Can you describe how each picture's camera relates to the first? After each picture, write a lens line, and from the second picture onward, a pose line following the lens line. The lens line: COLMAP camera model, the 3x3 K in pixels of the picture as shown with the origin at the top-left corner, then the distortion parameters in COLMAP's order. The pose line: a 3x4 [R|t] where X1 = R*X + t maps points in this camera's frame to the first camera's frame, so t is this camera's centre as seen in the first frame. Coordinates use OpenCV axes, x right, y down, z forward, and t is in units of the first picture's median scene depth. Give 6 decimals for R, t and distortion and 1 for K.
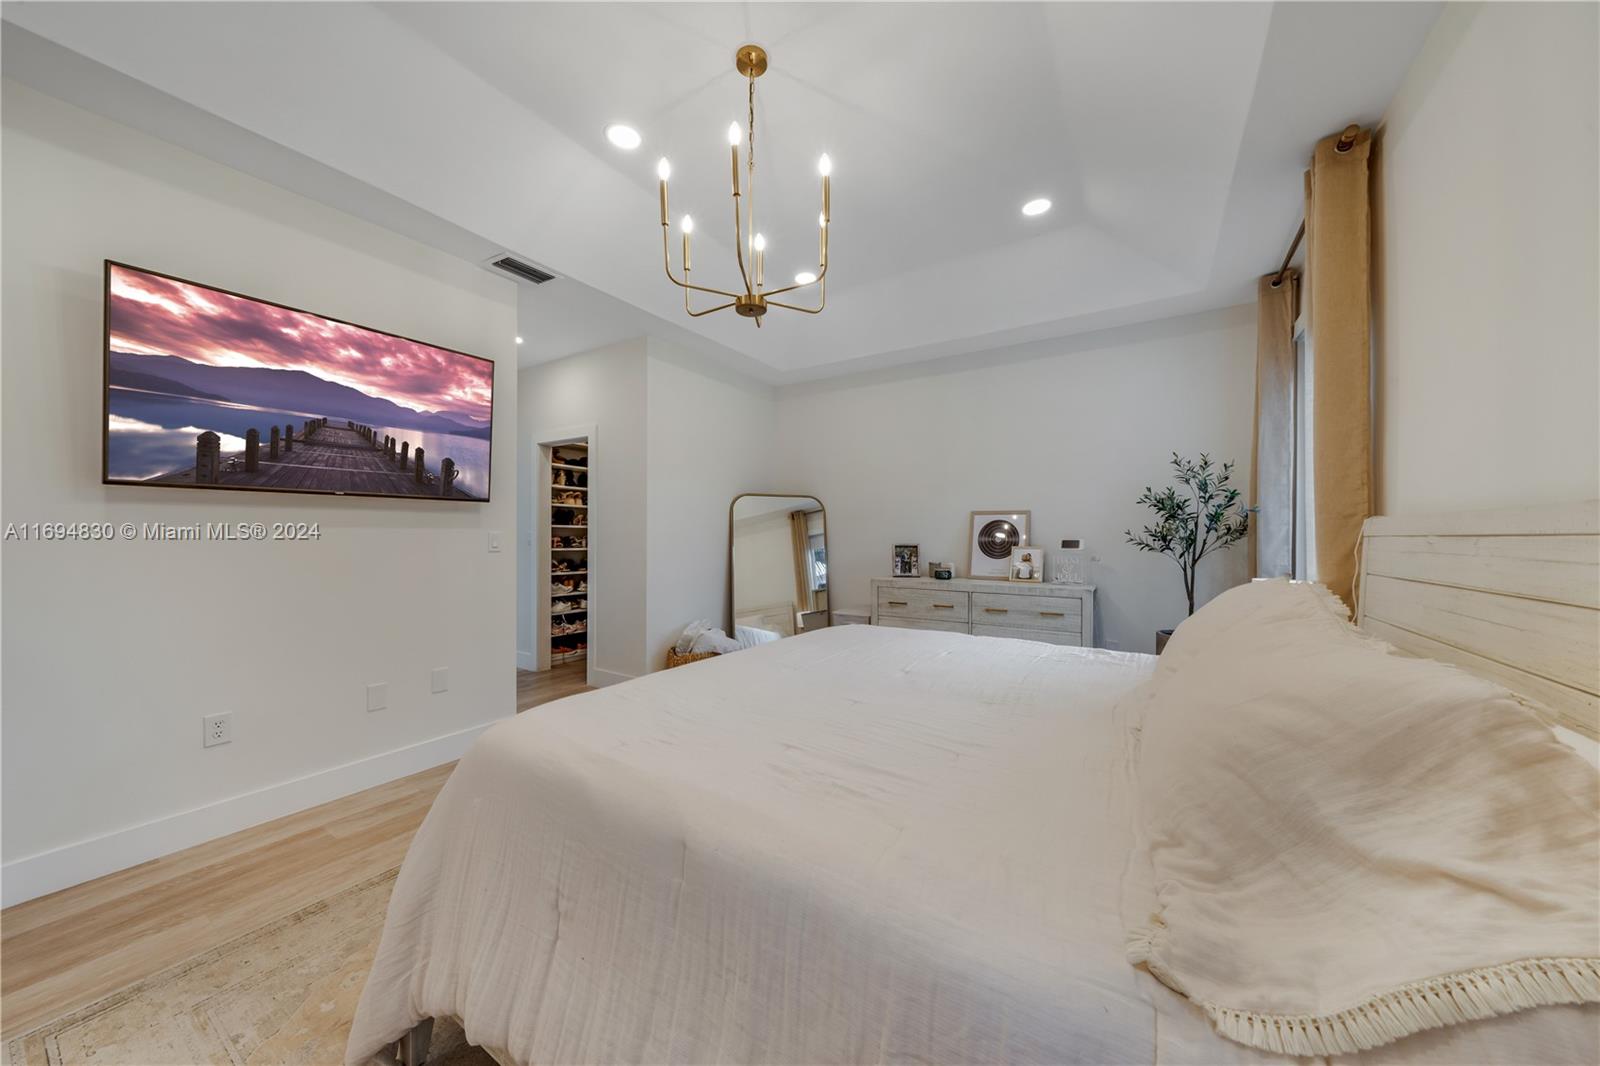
lens RADIAL K [[561.0, 0, 799.5], [0, 561.0, 531.4], [0, 0, 1]] dist [-0.000361, 0.000034]
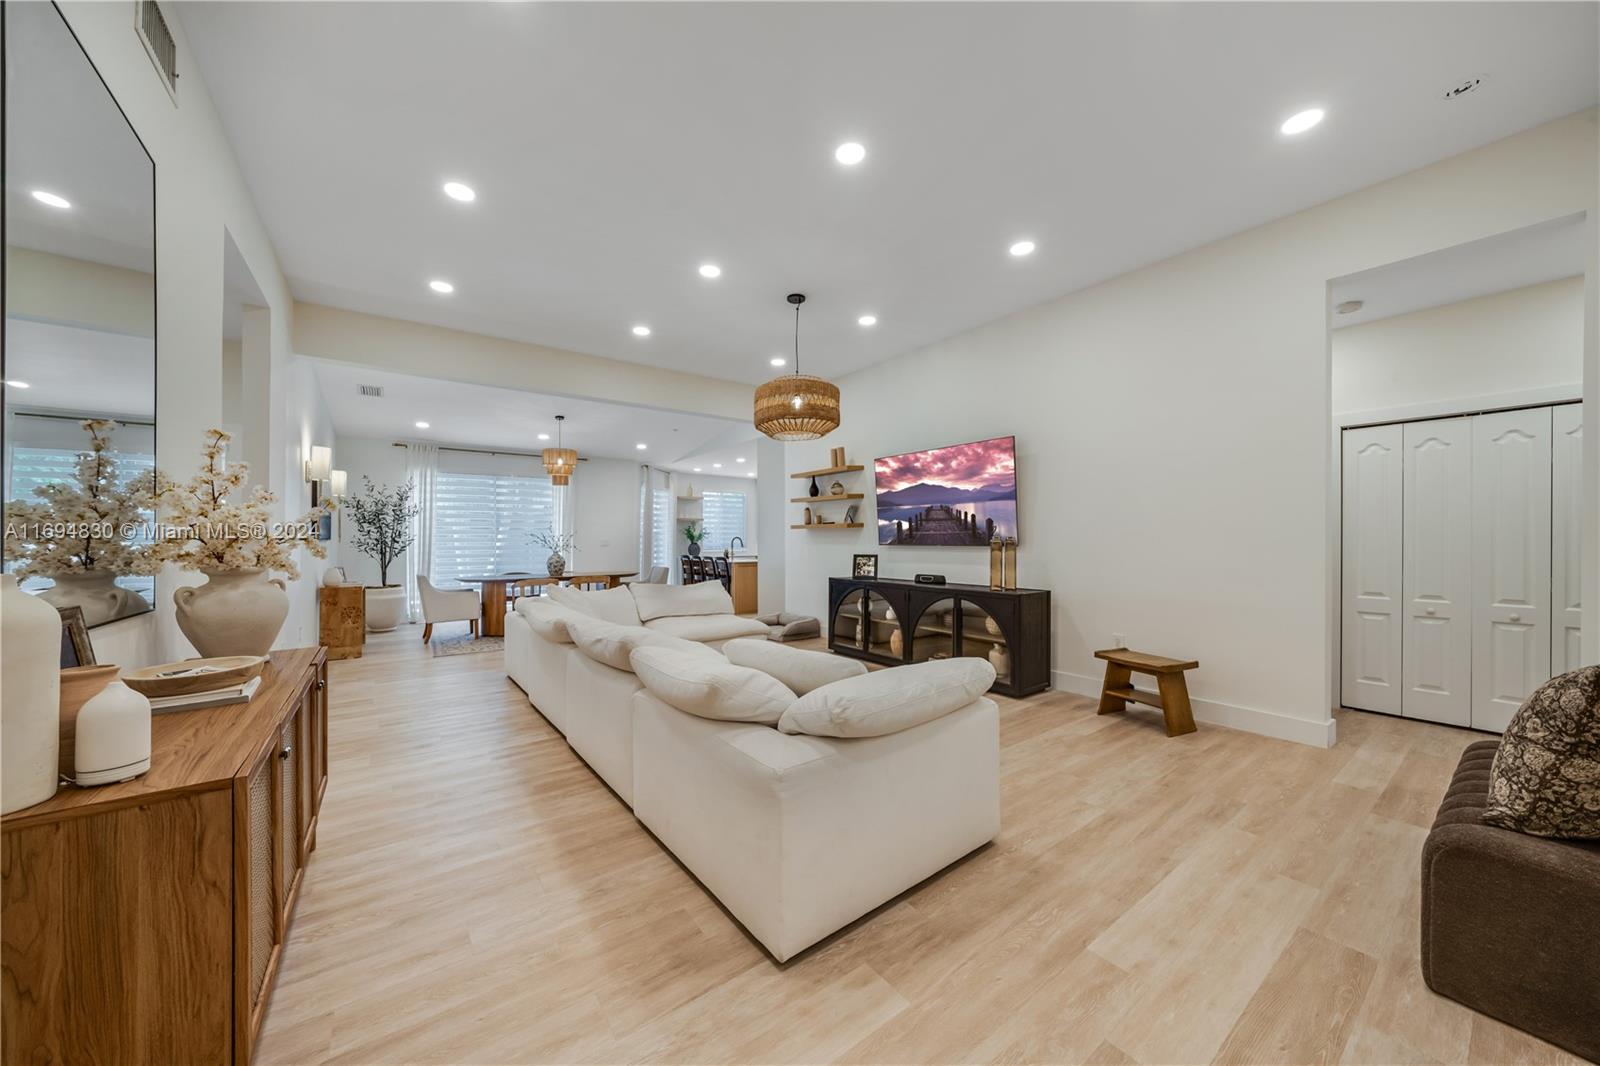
lens RADIAL K [[561.0, 0, 801.8], [0, 561.0, 532.8], [0, 0, 1]] dist [-0.000361, 0.000034]
pose [[-0.355798, 0.006577, -0.934540, 0.882344], [0.018857, 0.999822, -0.000143, -0.106988], [0.934373, -0.017674, -0.355859, 1.104042]]
